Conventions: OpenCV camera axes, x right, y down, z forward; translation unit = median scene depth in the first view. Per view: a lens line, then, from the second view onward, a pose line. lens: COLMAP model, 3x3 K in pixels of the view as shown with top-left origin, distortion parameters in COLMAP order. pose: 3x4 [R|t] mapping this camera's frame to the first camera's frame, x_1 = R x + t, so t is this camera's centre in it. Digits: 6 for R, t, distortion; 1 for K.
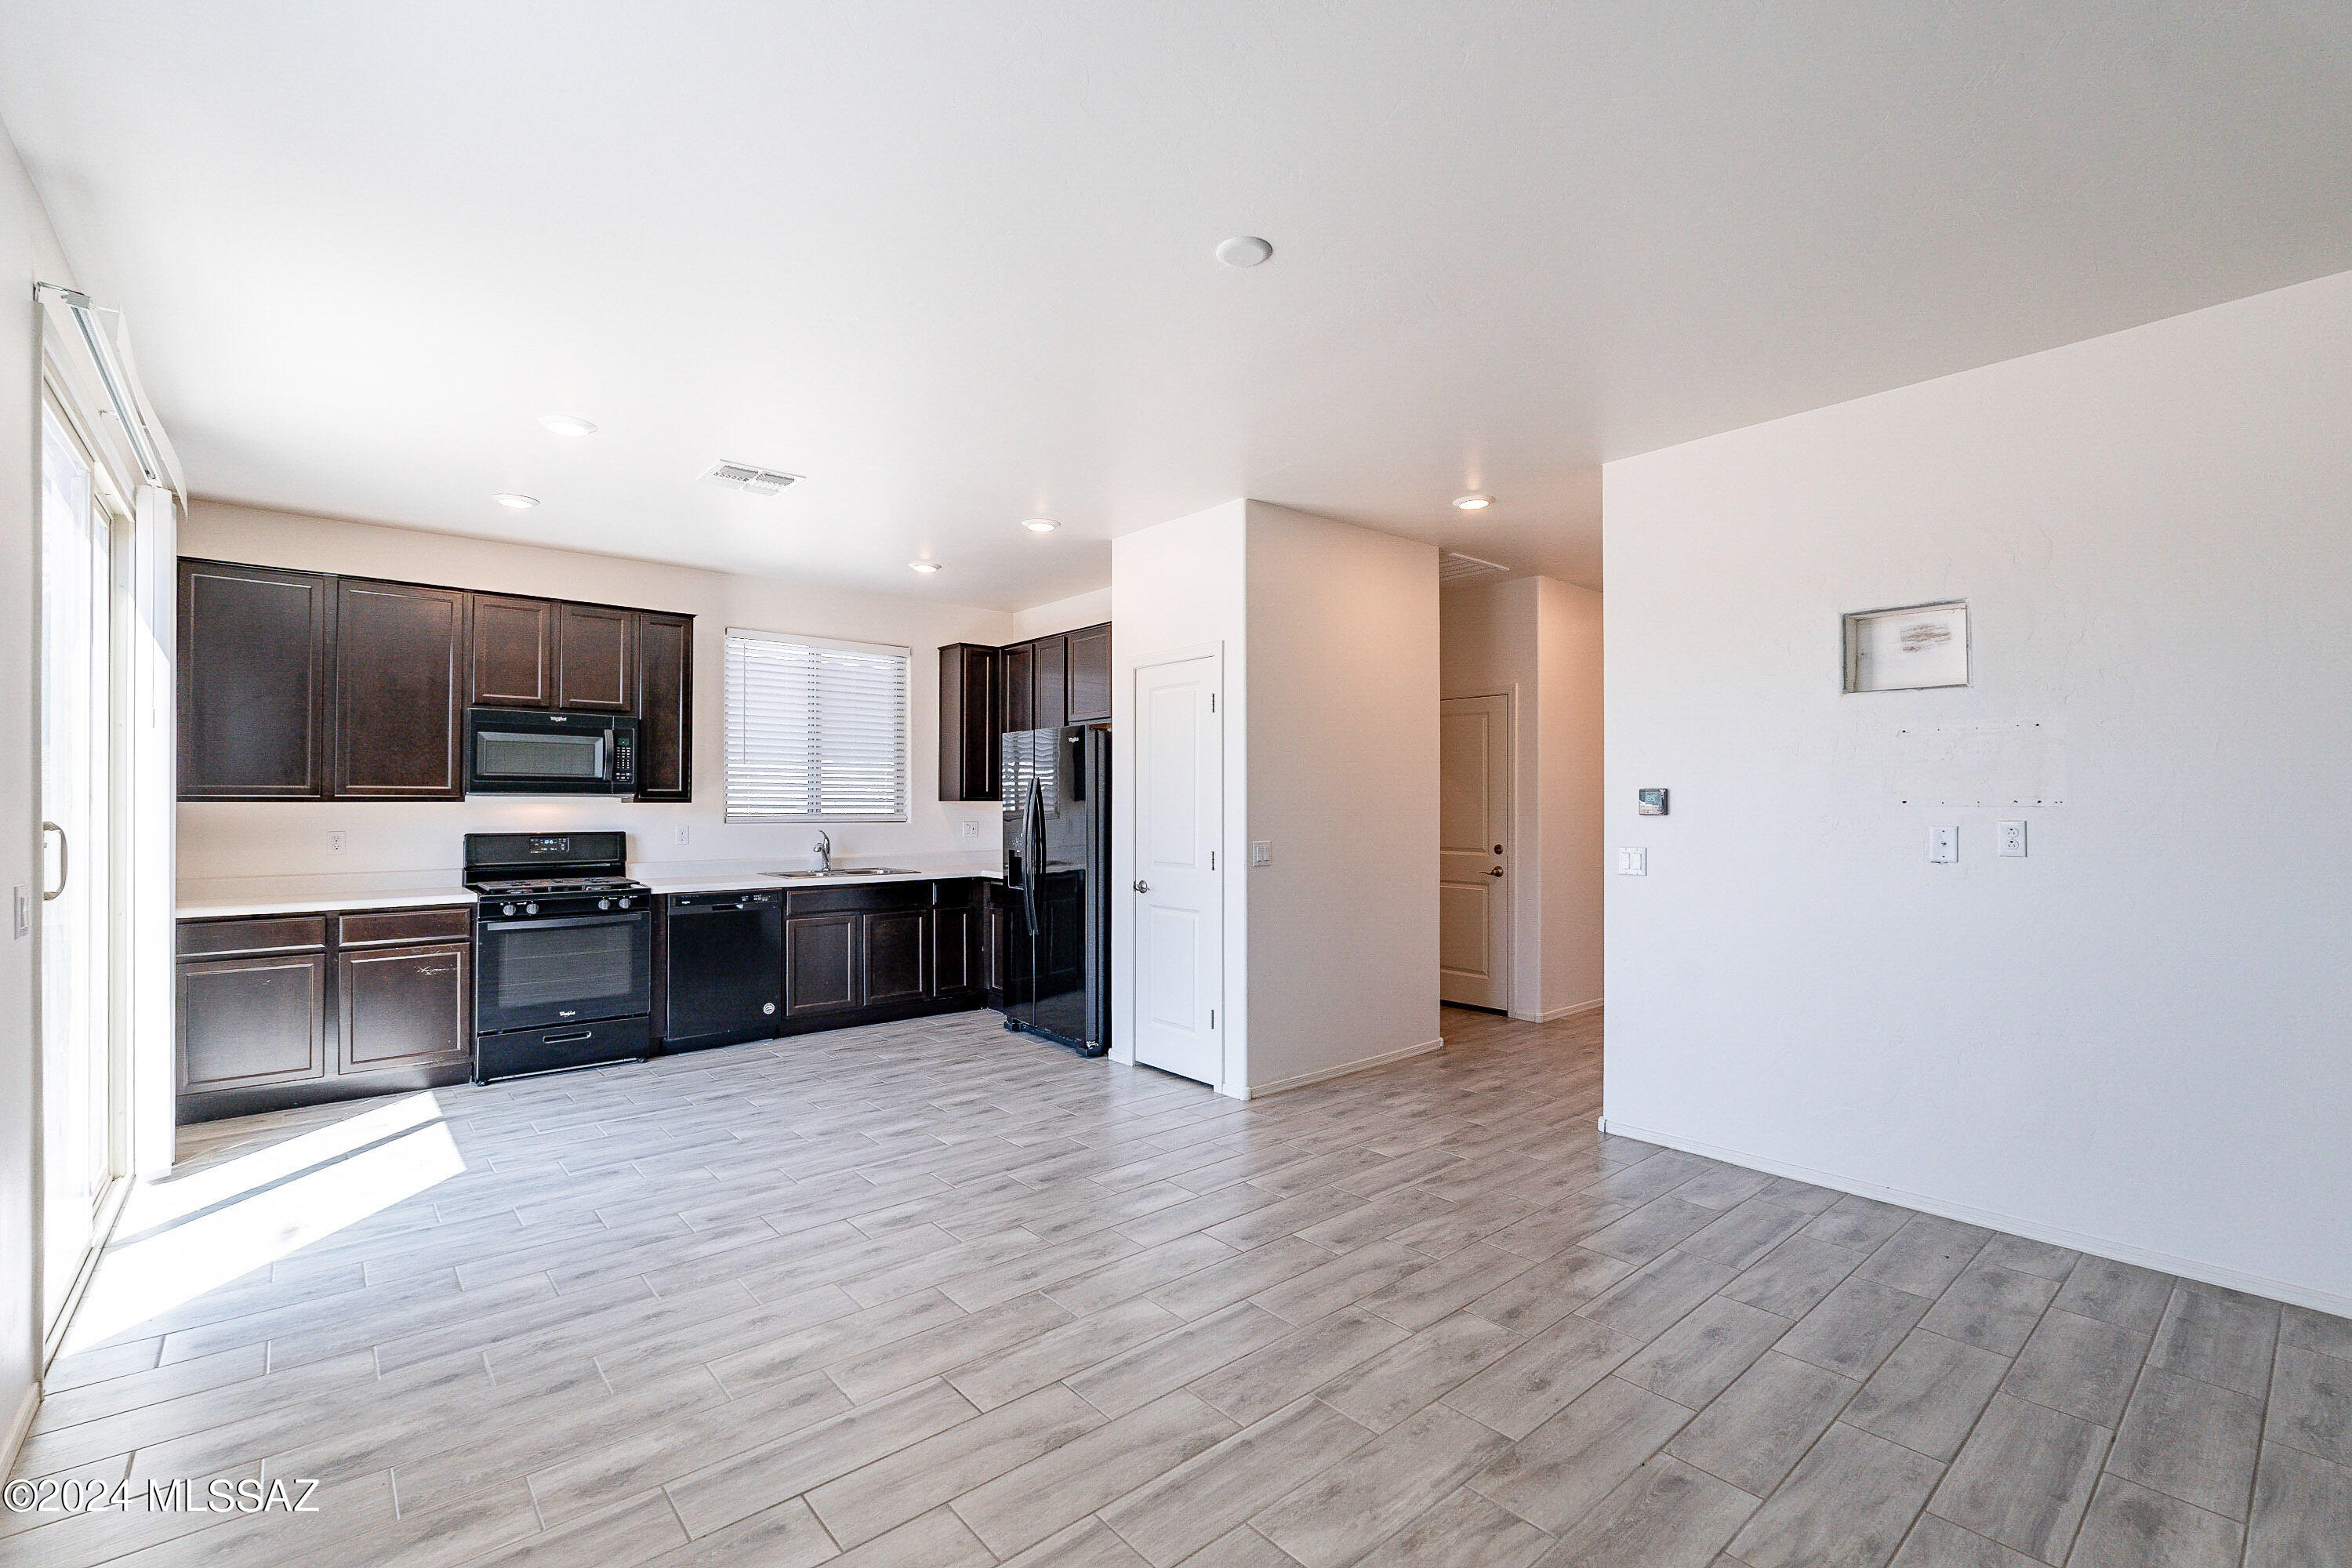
lens RADIAL K [[1026.0, 0, 1171.3], [0, 1026.0, 790.5], [0, 0, 1]] dist [0.000244, 0.000085]
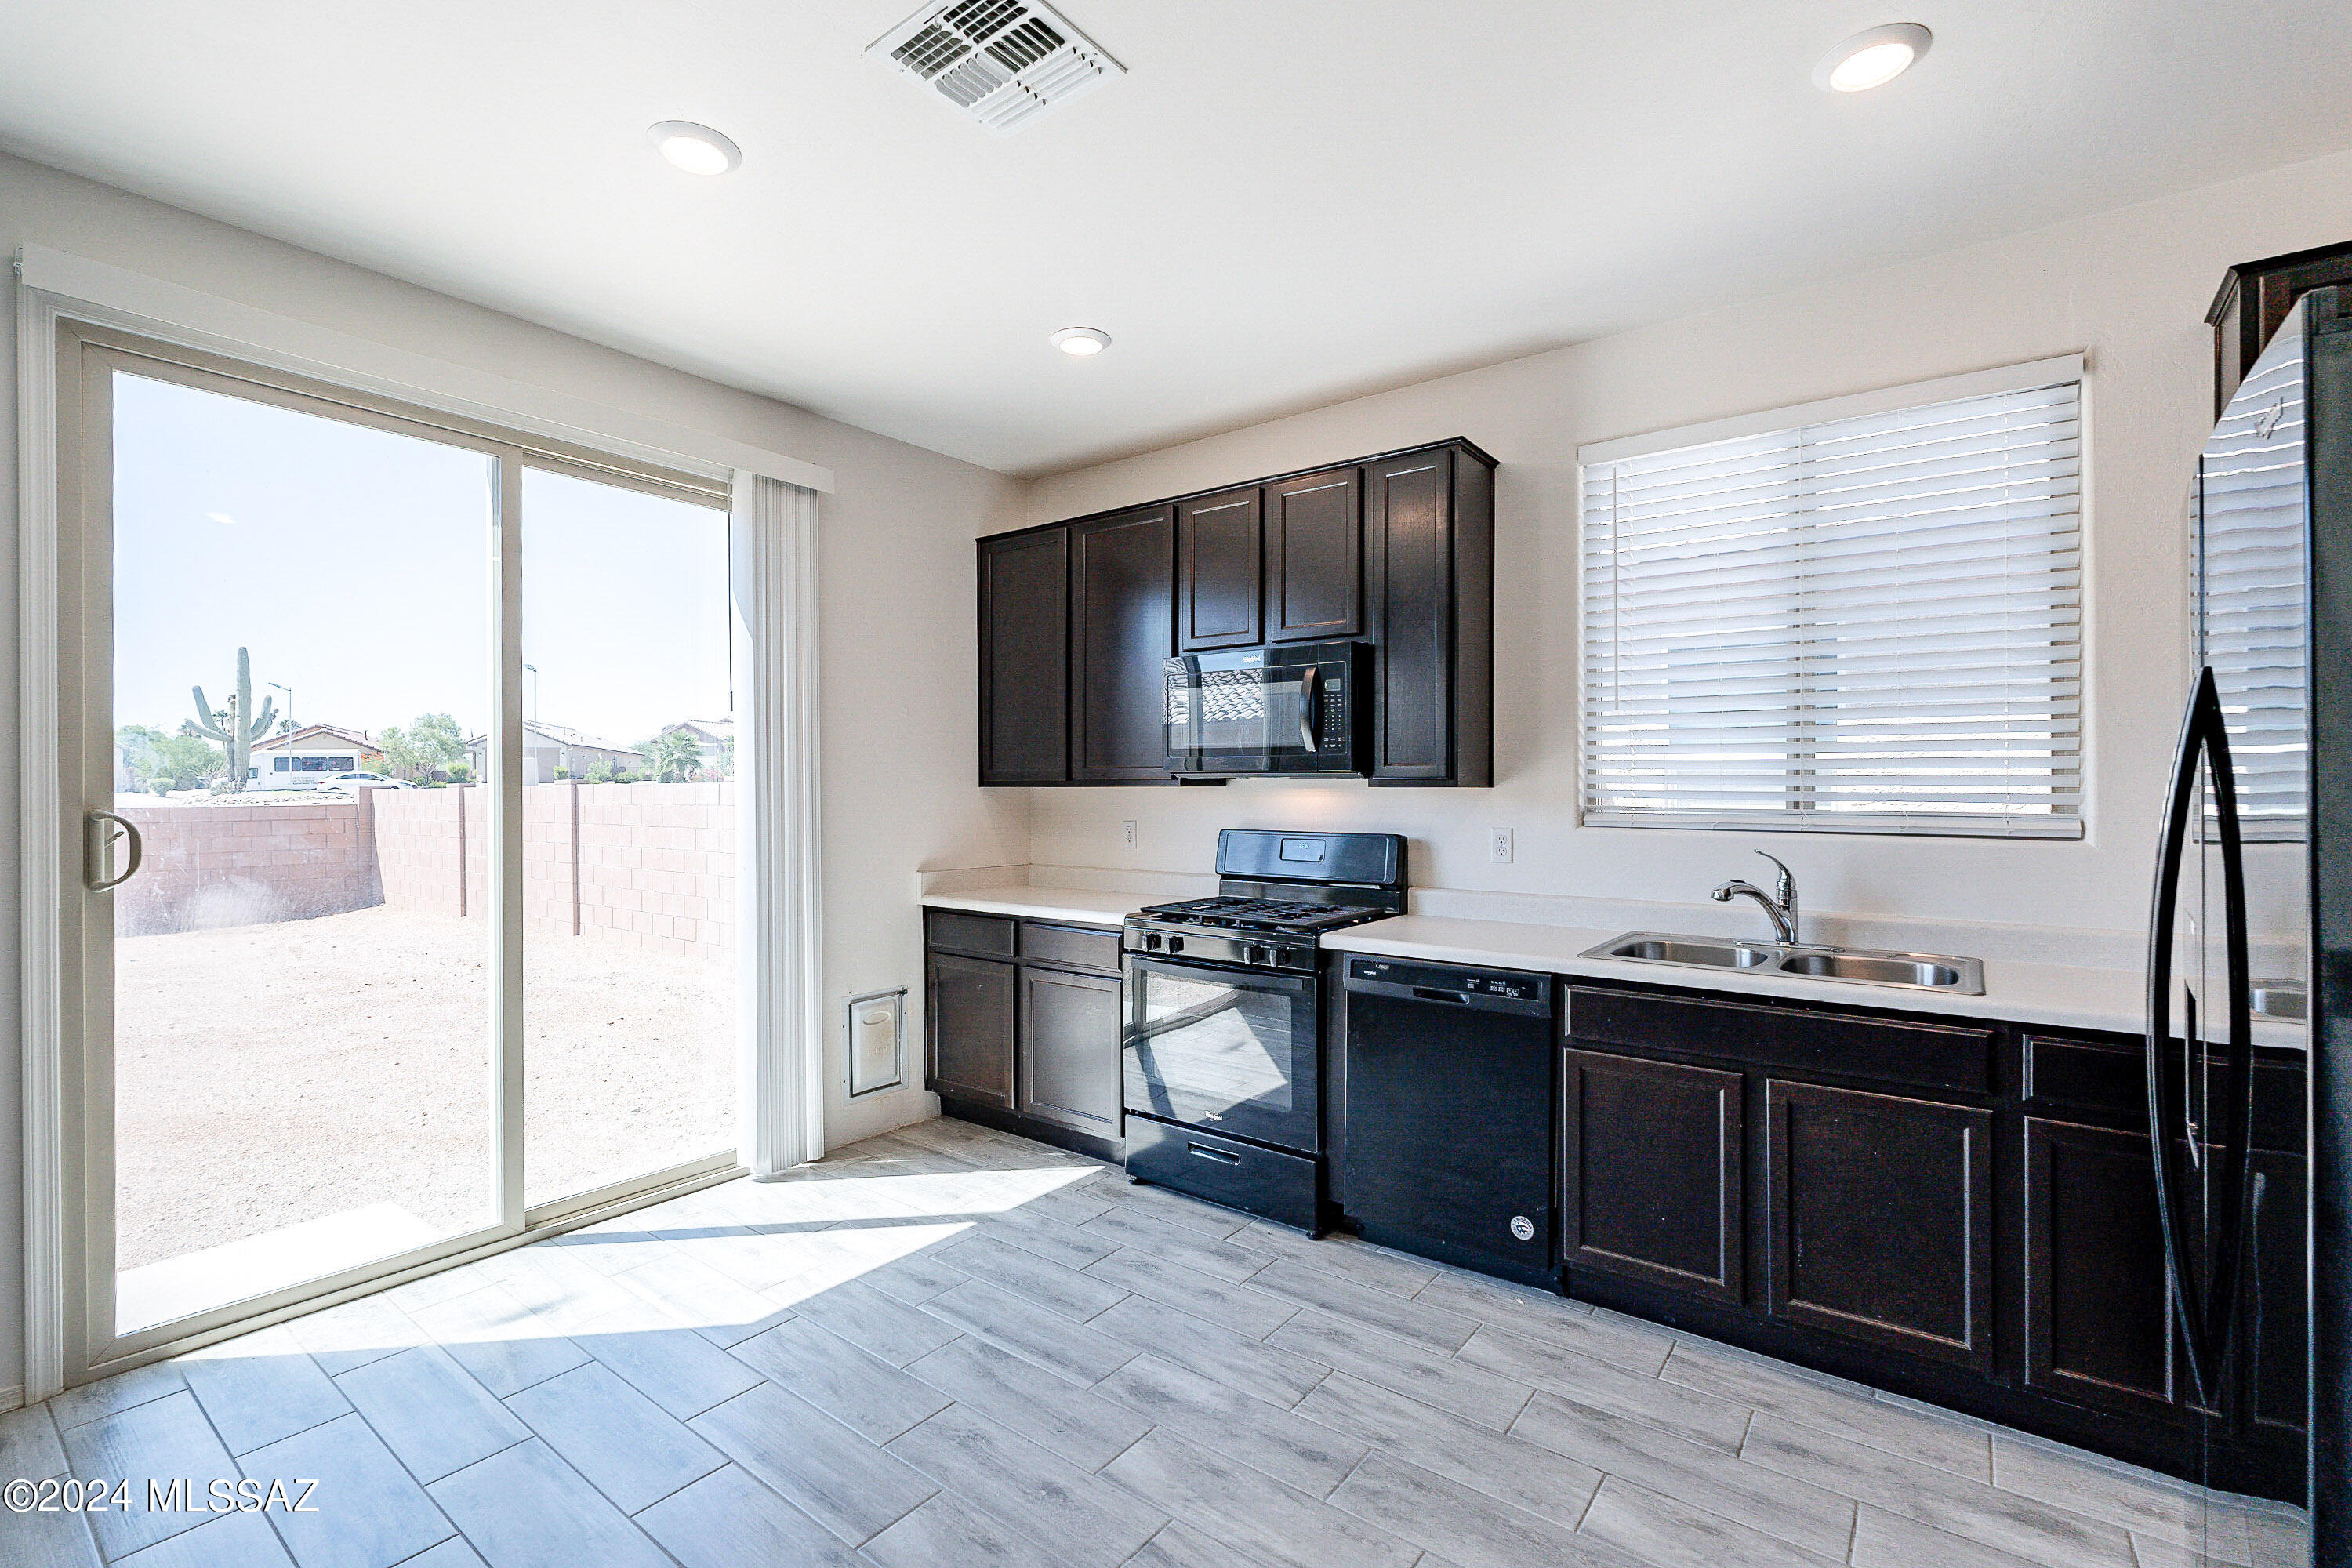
lens RADIAL K [[1038.2, 0, 1173.2], [0, 1038.2, 786.5], [0, 0, 1]] dist [-0.000781, -0.000480]
pose [[0.211879, 0.000188, -0.977296, 0.040330], [0.013984, 0.999897, 0.003224, 0.008625], [0.977196, -0.014349, 0.211855, 0.838037]]
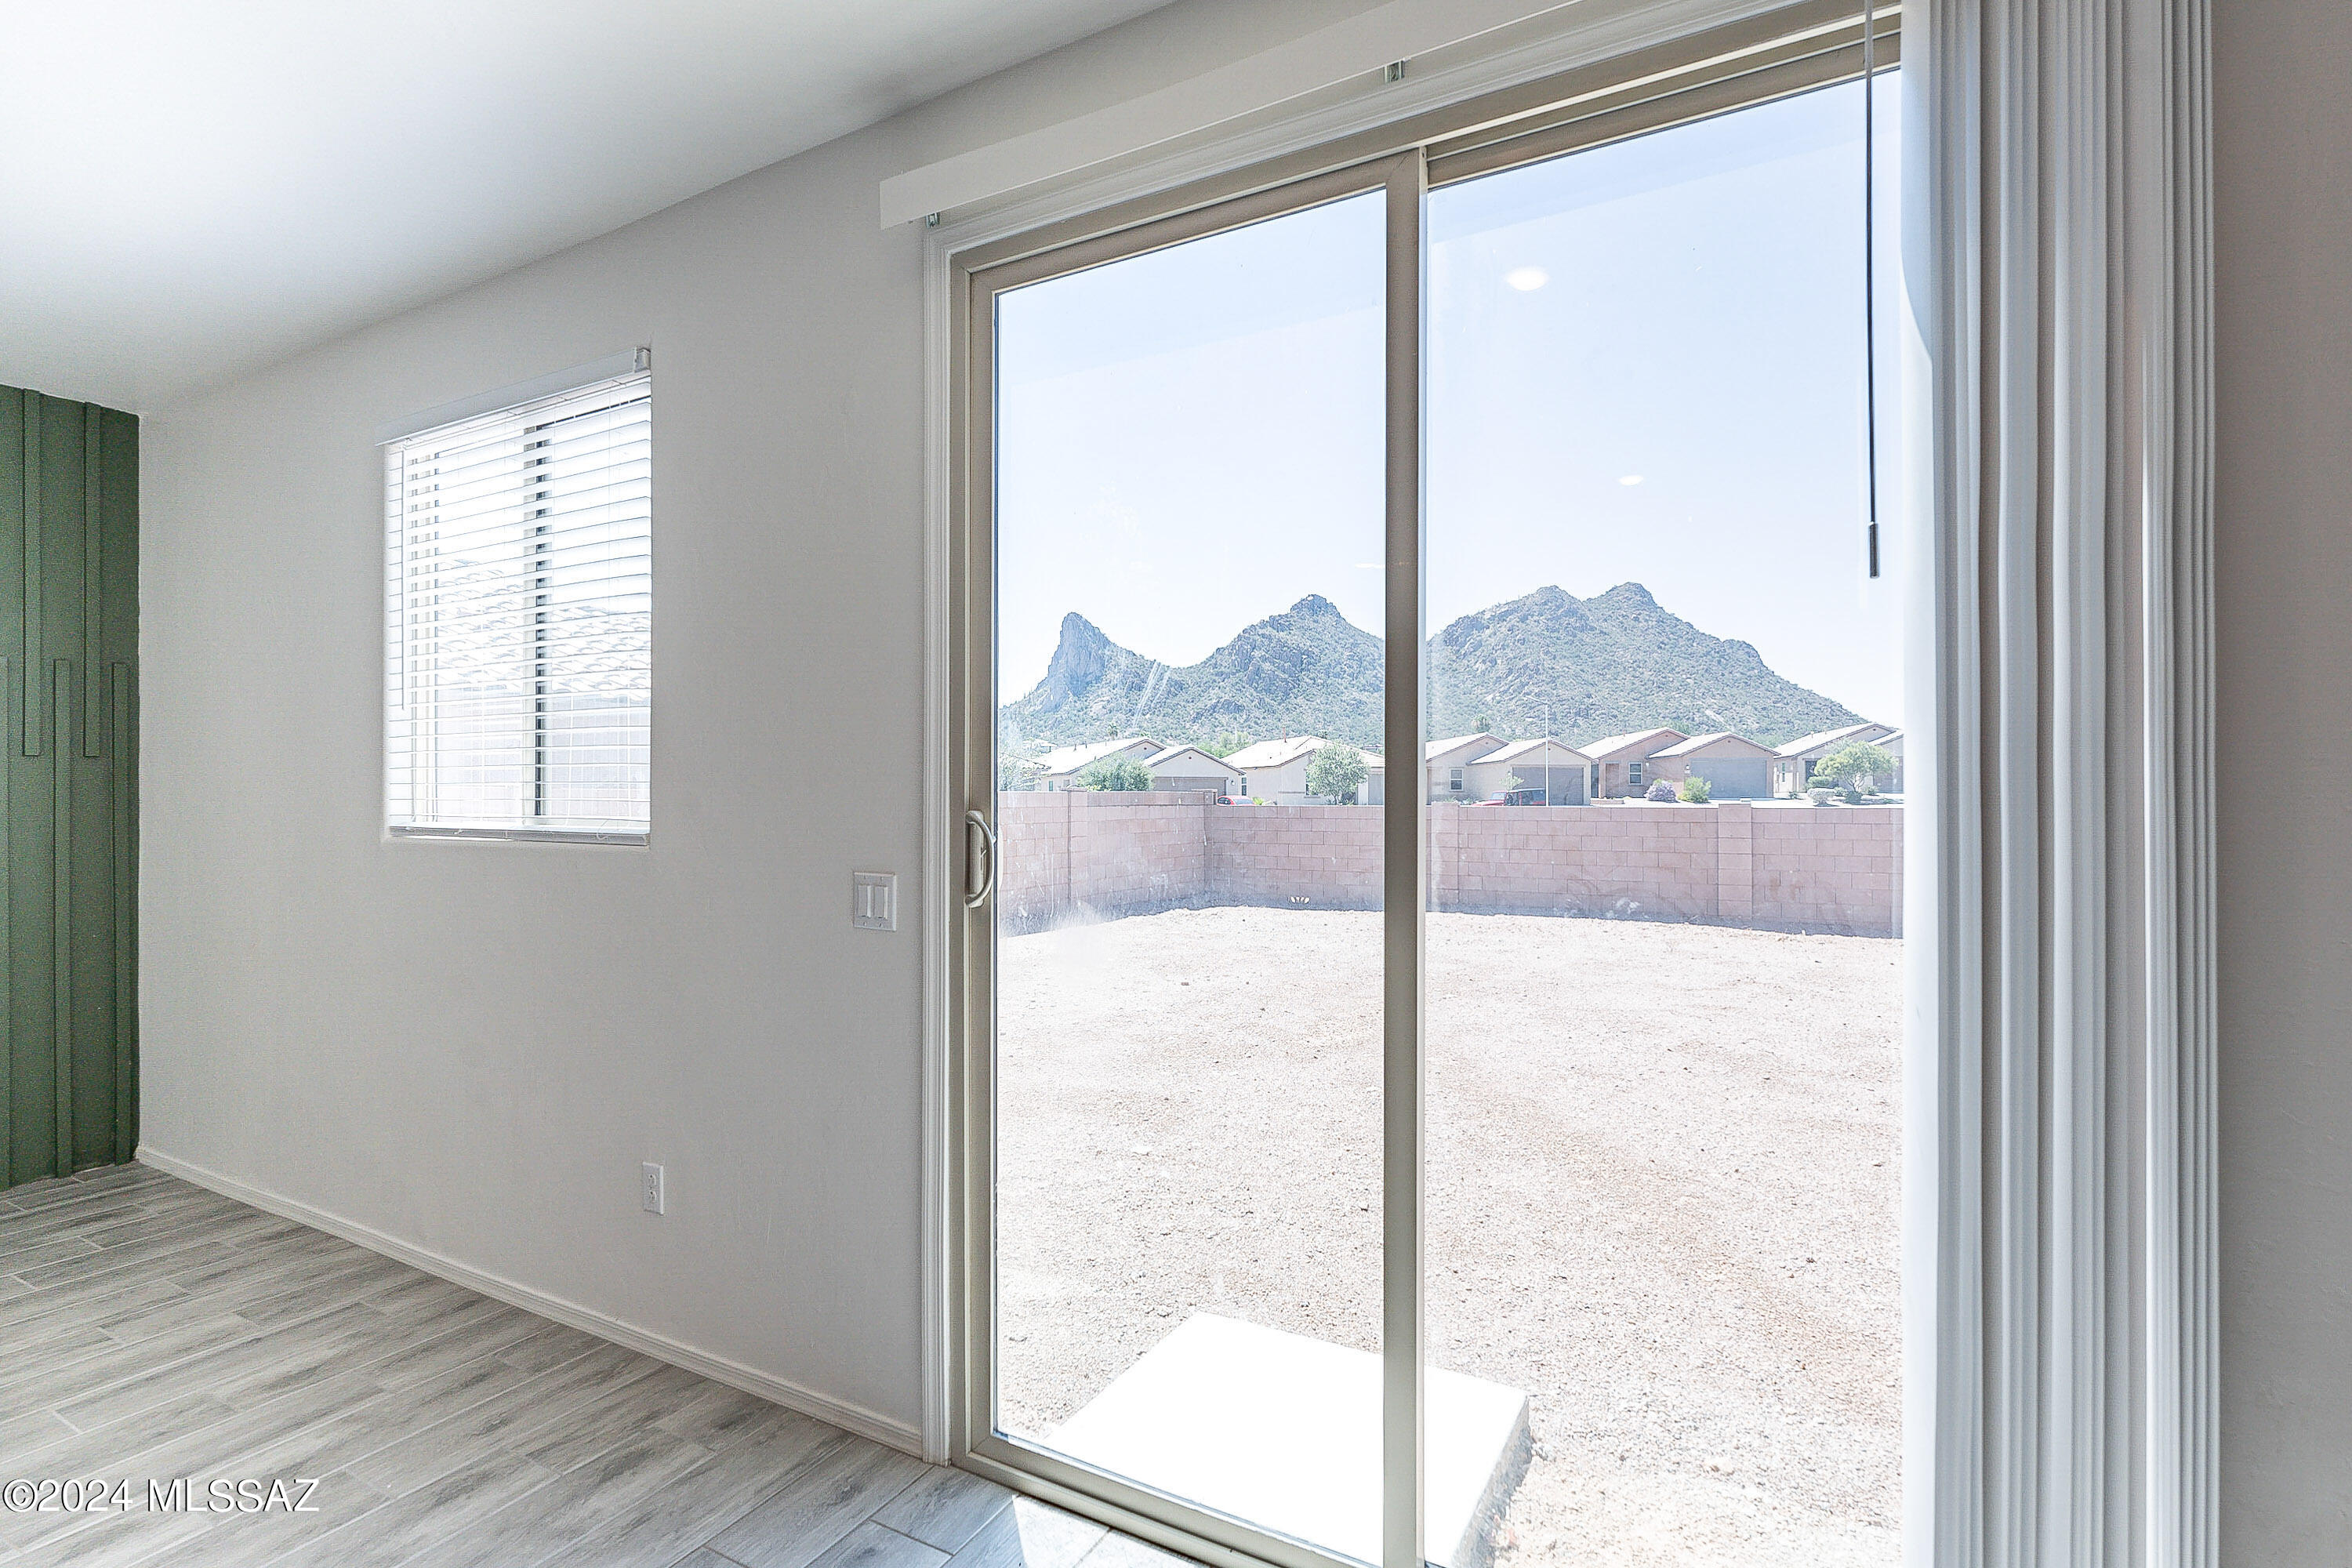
lens RADIAL K [[1124.3, 0, 1175.7], [0, 1124.3, 791.1], [0, 0, 1]] dist [-0.001752, -0.000401]
pose [[-0.938241, 0.002945, -0.345969, -0.436806], [0.007096, 0.999917, -0.010730, 0.011490], [0.345909, -0.012522, -0.938185, 0.898220]]
